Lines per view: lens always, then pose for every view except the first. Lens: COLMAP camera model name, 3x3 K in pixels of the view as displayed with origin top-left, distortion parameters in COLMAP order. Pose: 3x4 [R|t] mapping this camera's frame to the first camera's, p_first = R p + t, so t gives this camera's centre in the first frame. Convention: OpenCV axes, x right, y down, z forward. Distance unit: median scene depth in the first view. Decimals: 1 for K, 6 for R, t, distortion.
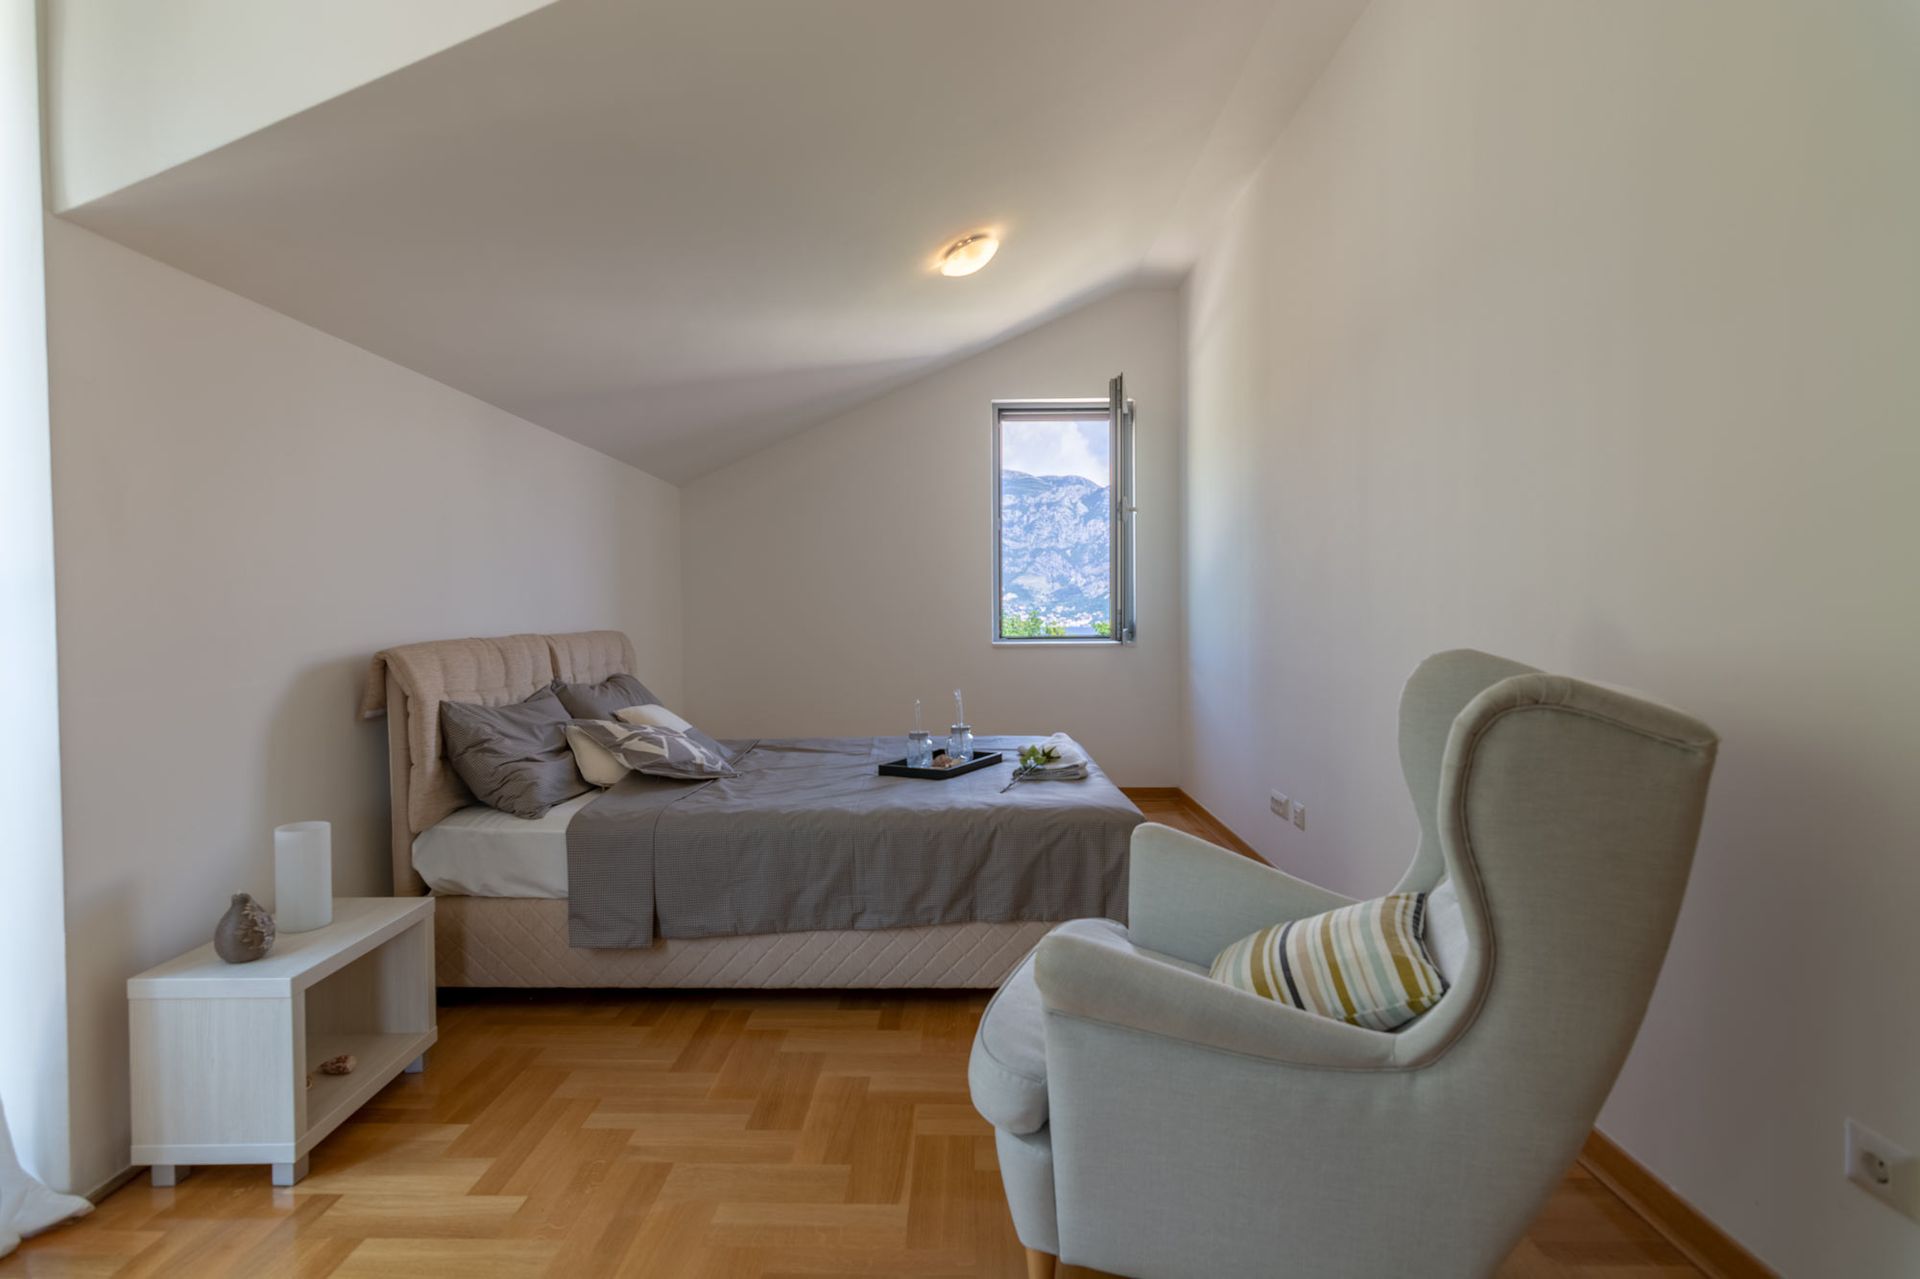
lens RADIAL K [[909.9, 0, 960.0], [0, 909.9, 639.5], [0, 0, 1]] dist [-0.000509, 0.001141]
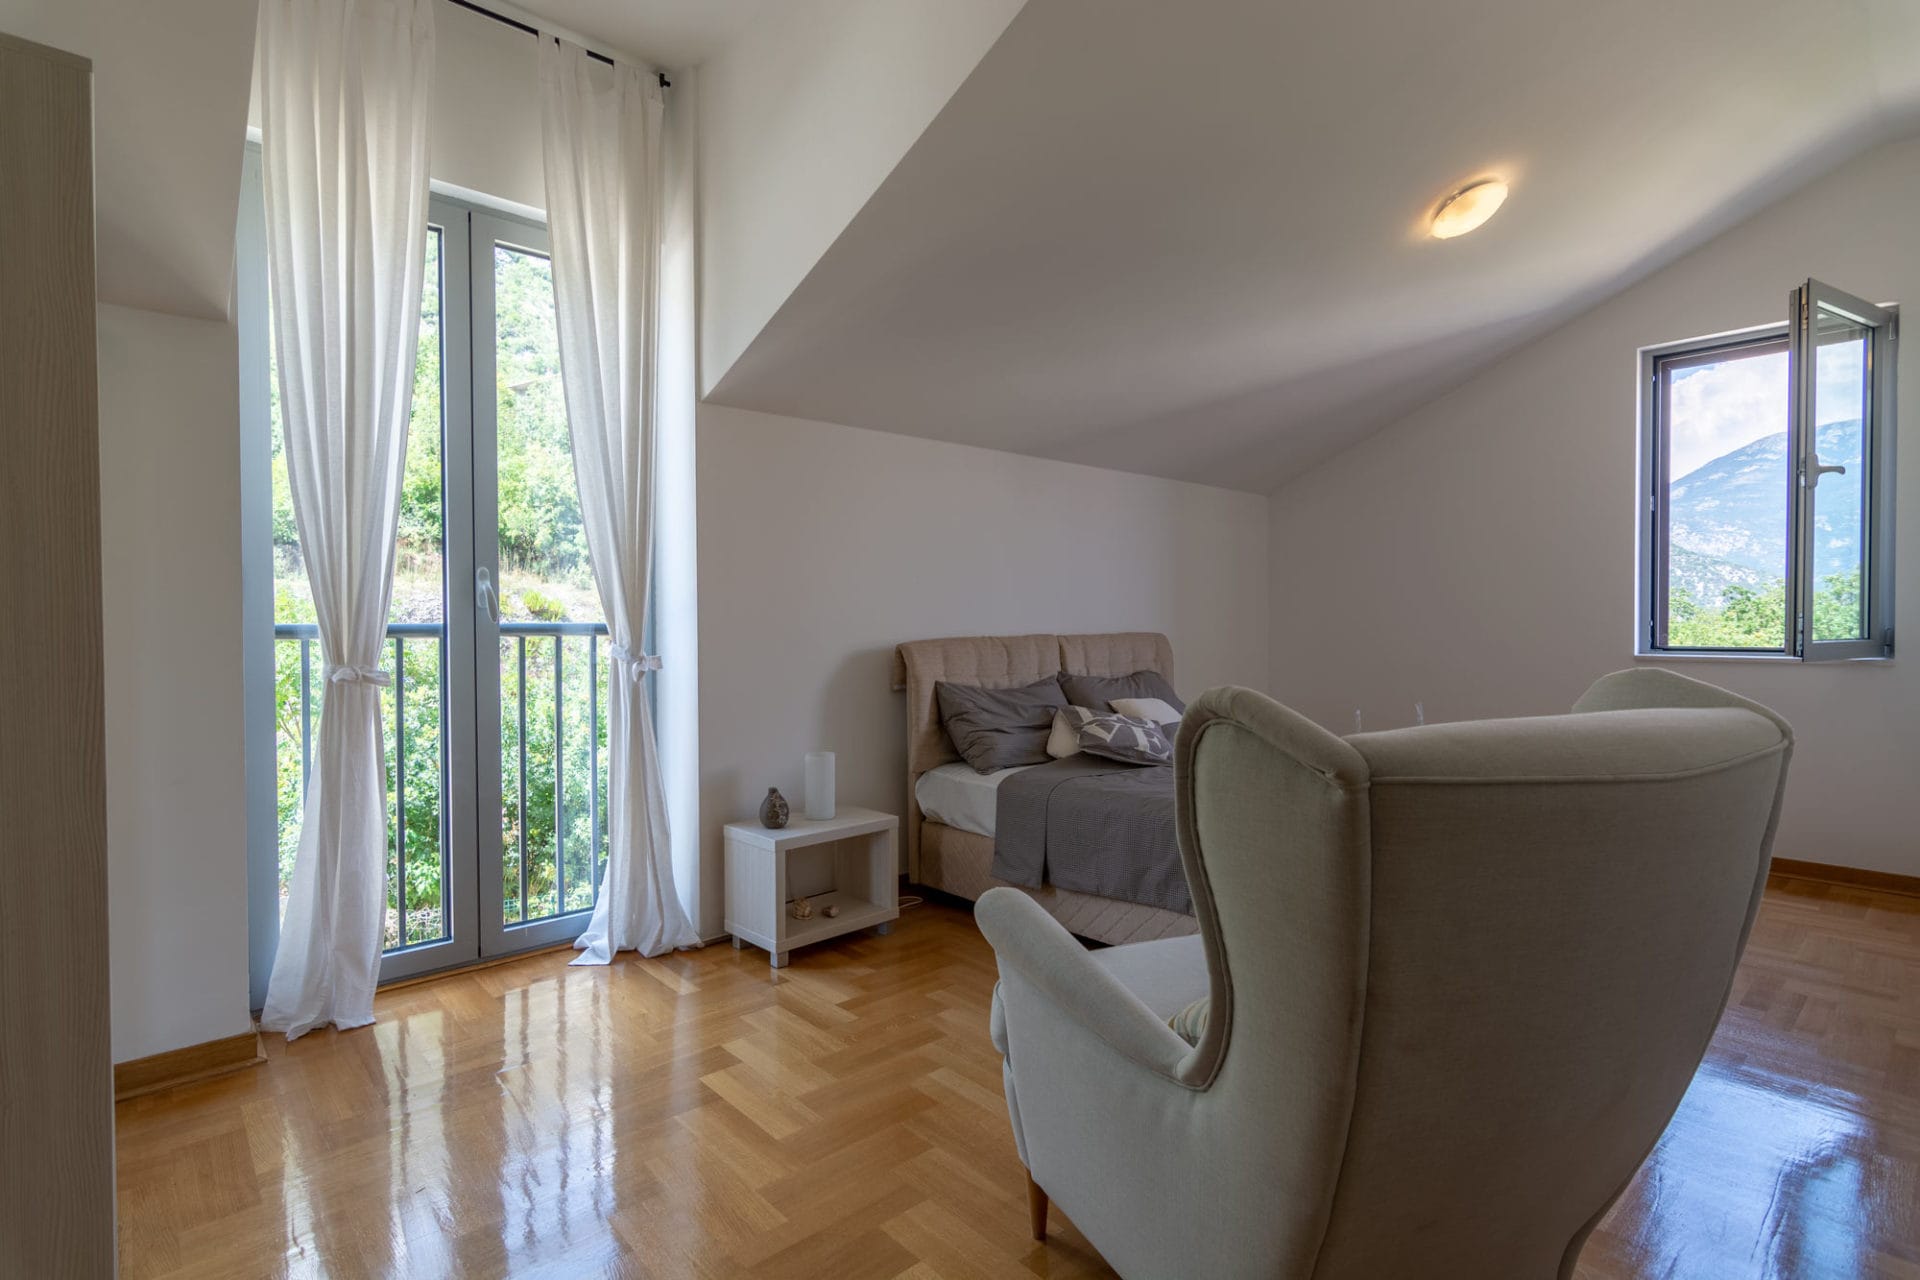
lens RADIAL K [[909.9, 0, 960.0], [0, 909.9, 640.0], [0, 0, 1]] dist [-0.000509, 0.001141]
pose [[0.698412, 0.018483, -0.715457, 0.448393], [-0.020513, 0.999773, 0.005803, -0.003445], [0.715402, 0.010623, 0.698632, 0.061392]]
